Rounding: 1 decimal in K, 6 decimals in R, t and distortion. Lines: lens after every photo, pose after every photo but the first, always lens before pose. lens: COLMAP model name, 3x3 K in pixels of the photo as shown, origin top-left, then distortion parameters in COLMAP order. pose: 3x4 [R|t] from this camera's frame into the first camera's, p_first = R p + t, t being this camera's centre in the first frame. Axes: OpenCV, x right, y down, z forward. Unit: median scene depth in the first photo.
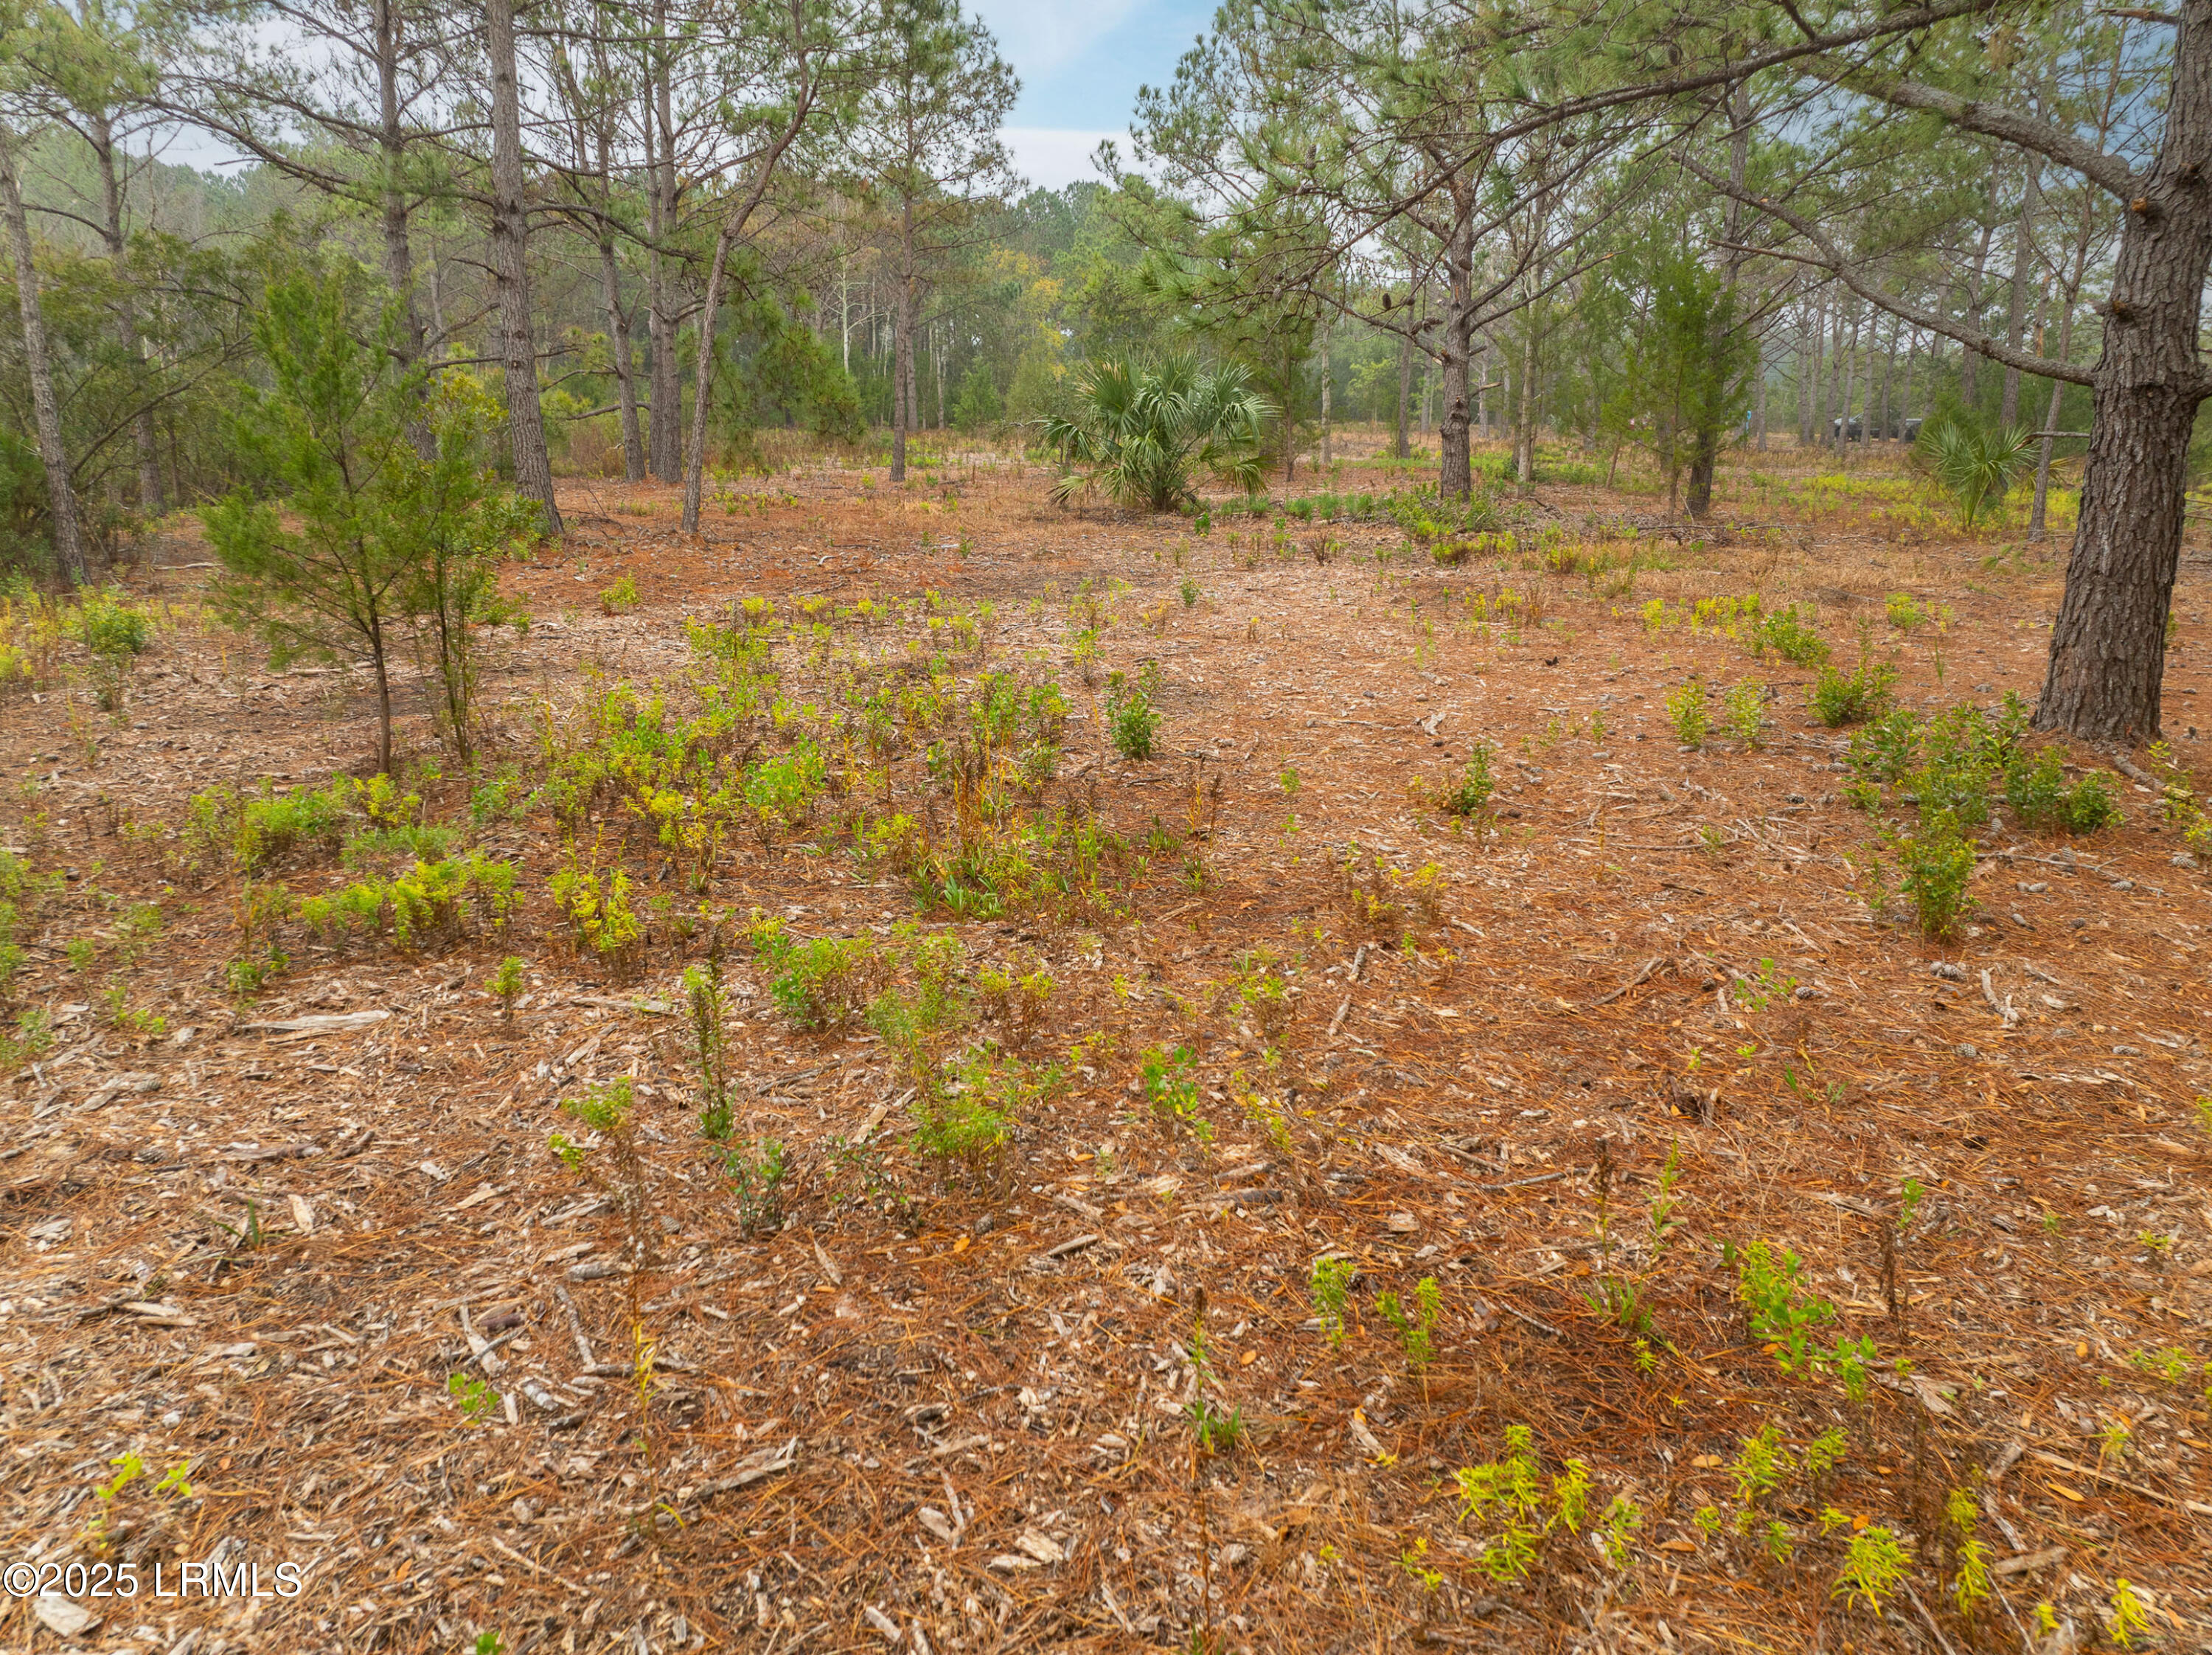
lens RADIAL K [[1574.5, 0, 1111.7], [0, 1574.5, 816.2], [0, 0, 1]] dist [-0.050445, 0.020830]
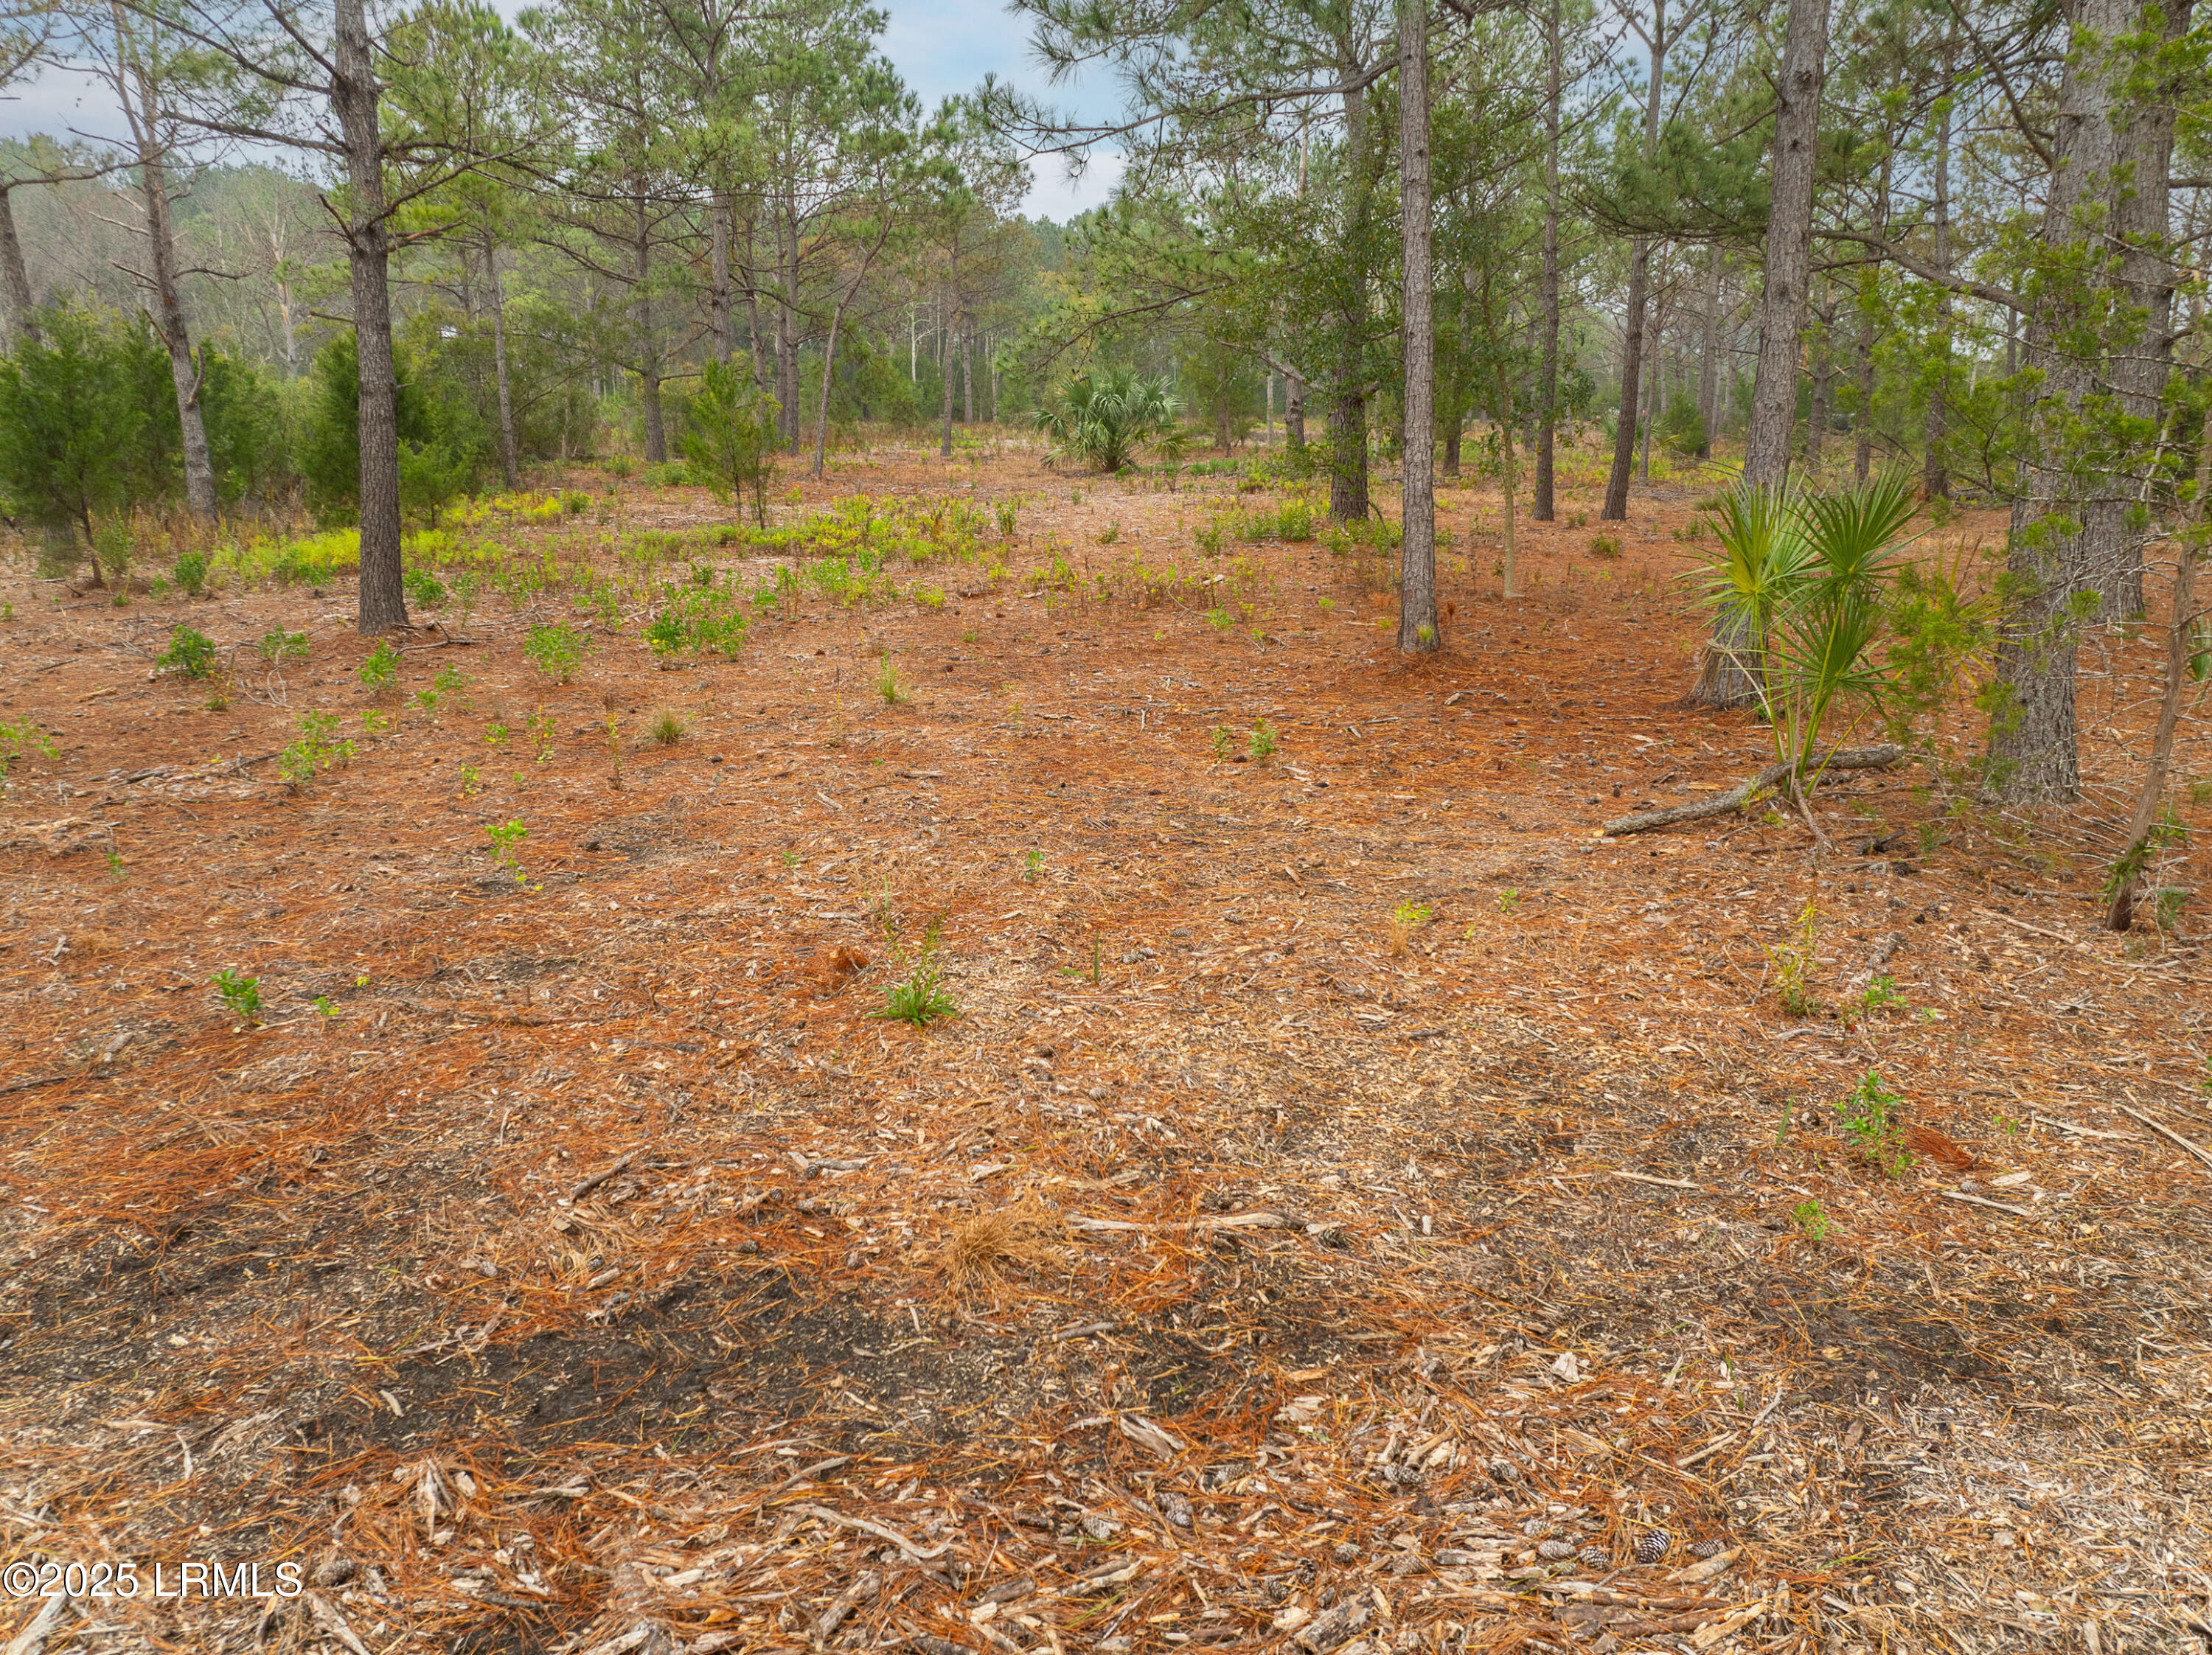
lens RADIAL K [[1574.5, 0, 1111.7], [0, 1574.5, 816.2], [0, 0, 1]] dist [-0.050445, 0.020830]
pose [[0.999094, 0.010652, -0.041192, 0.094789], [-0.010564, 0.999941, 0.002332, 0.134970], [0.041214, -0.001895, 0.999149, -0.520130]]
